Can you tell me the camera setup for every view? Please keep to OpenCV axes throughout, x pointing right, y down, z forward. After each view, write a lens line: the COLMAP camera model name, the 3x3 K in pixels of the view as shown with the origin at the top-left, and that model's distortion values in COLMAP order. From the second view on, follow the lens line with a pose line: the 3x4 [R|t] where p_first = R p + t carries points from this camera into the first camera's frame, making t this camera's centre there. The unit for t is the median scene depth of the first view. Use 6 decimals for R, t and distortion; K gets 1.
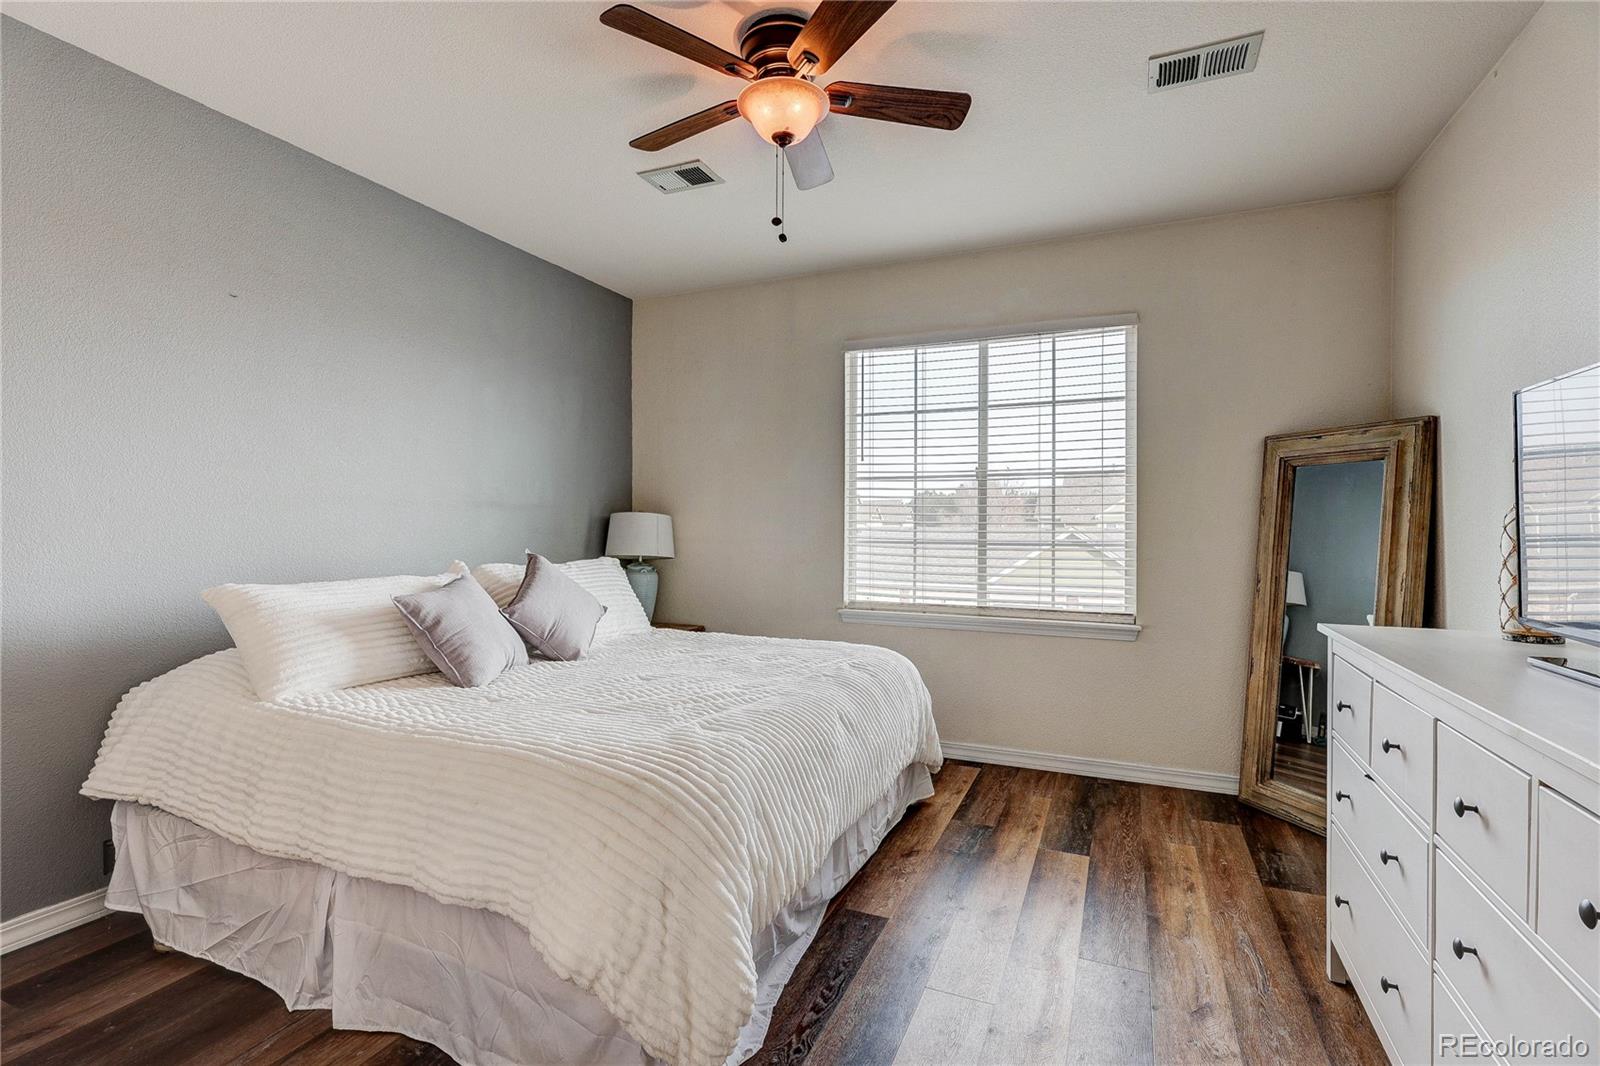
lens RADIAL K [[753.1, 0, 820.2], [0, 753.1, 534.3], [0, 0, 1]] dist [-0.004450, -0.000124]
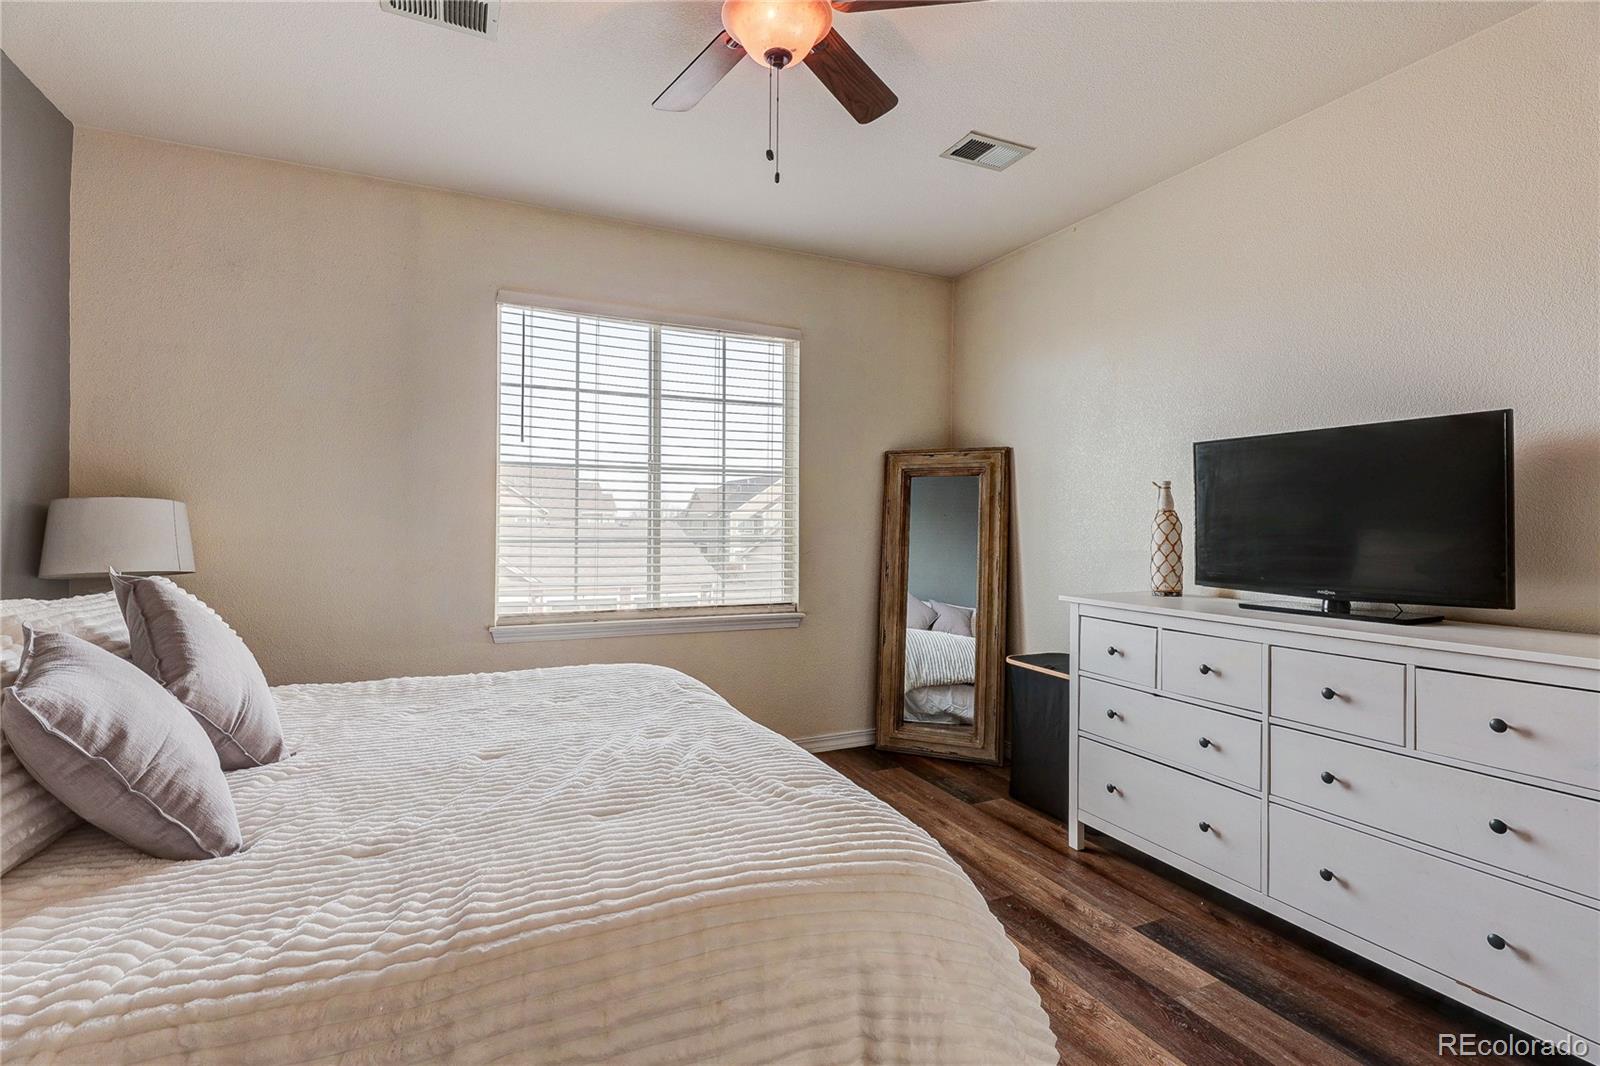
lens RADIAL K [[753.1, 0, 803.9], [0, 753.1, 526.6], [0, 0, 1]] dist [-0.004450, -0.000124]
pose [[0.652487, -0.003099, 0.757794, -0.397841], [0.004089, 0.999991, 0.000568, -0.005768], [-0.757789, 0.002728, 0.652494, 0.263277]]
